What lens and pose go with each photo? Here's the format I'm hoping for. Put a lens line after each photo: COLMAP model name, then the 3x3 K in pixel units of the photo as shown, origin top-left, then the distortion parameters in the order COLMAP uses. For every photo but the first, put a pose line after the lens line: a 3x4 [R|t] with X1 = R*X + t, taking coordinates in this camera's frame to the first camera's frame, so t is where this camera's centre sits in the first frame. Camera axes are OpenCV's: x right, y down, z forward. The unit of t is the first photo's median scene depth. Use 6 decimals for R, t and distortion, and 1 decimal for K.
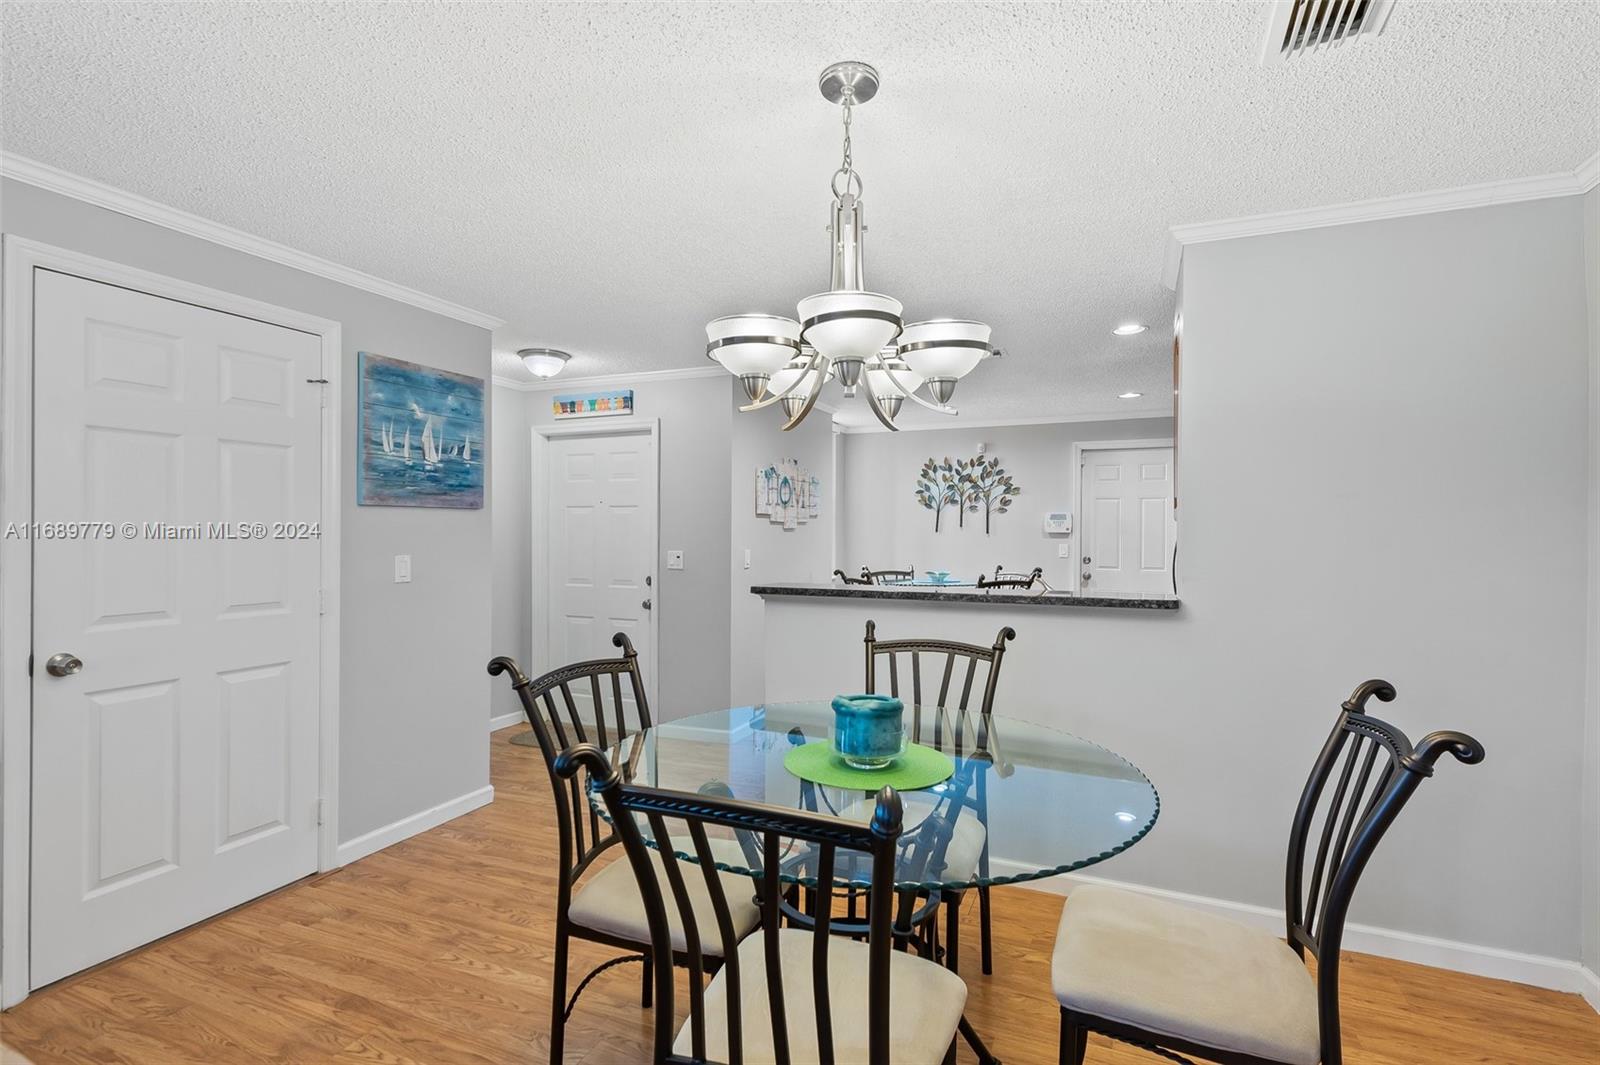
lens RADIAL K [[752.3, 0, 817.1], [0, 752.3, 539.8], [0, 0, 1]] dist [0.009441, -0.000447]
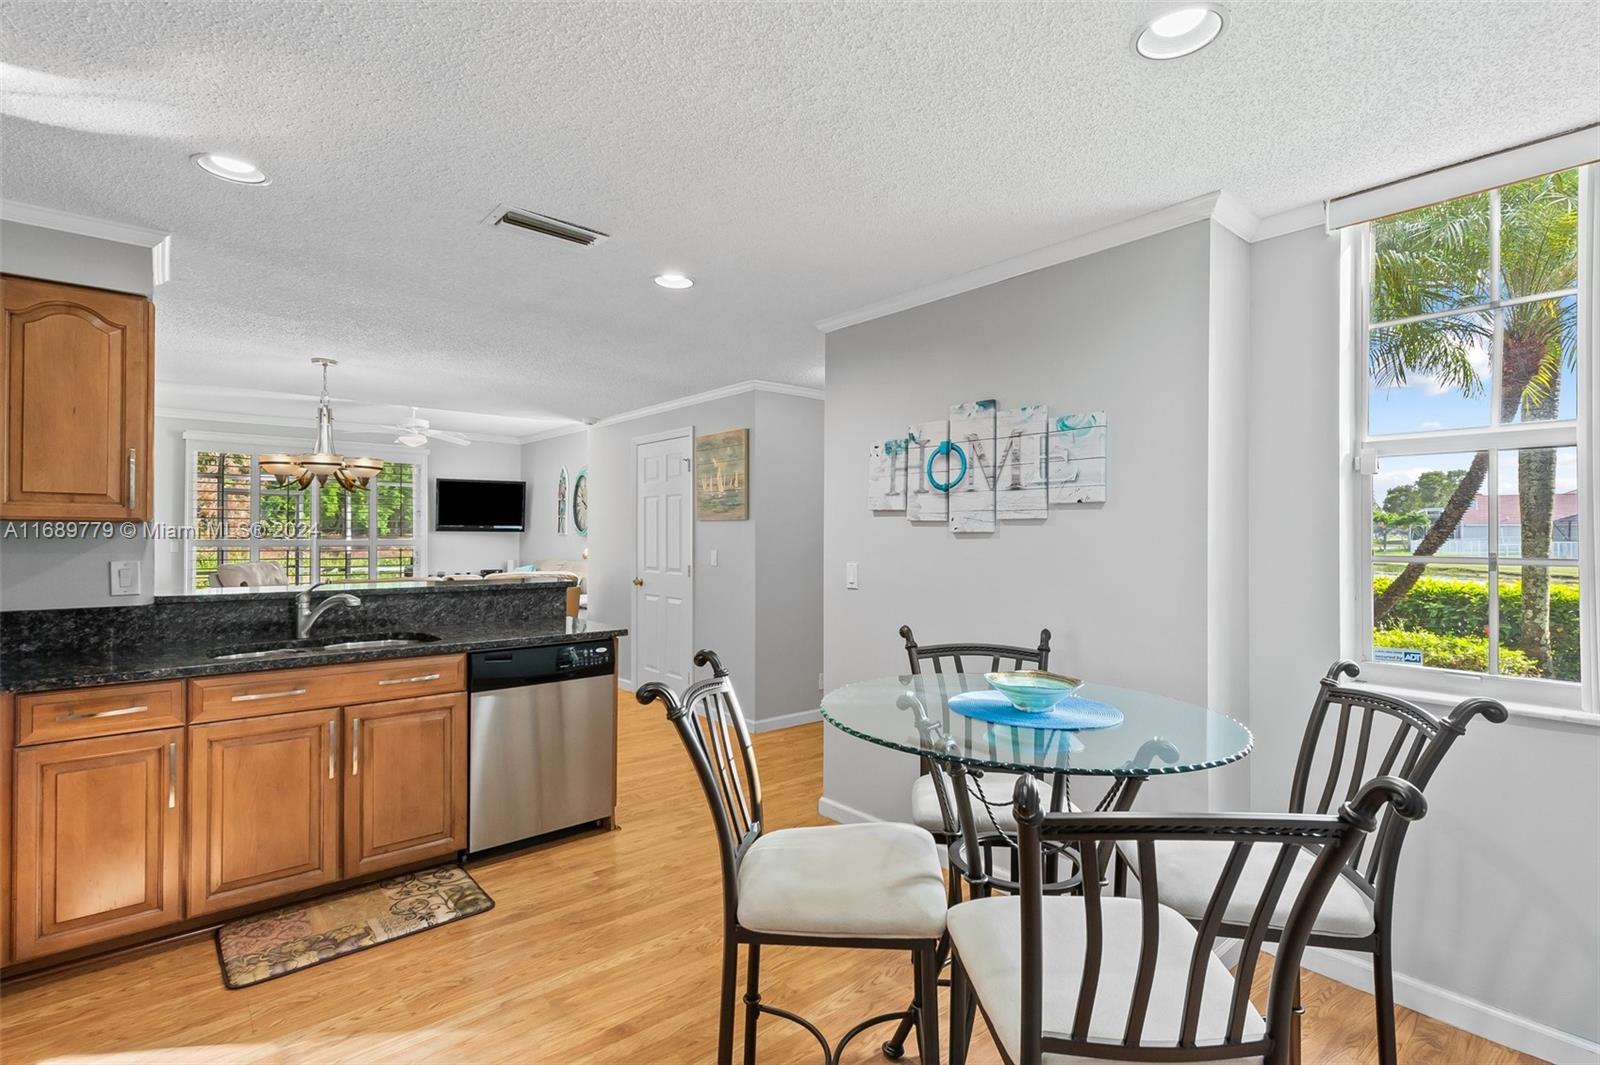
lens RADIAL K [[752.3, 0, 800.9], [0, 752.3, 527.5], [0, 0, 1]] dist [0.009441, -0.000447]
pose [[-0.454930, -0.009752, -0.890474, 0.397901], [-0.012871, 0.999908, -0.004375, -0.011121], [0.890434, 0.009471, -0.455013, 0.895150]]
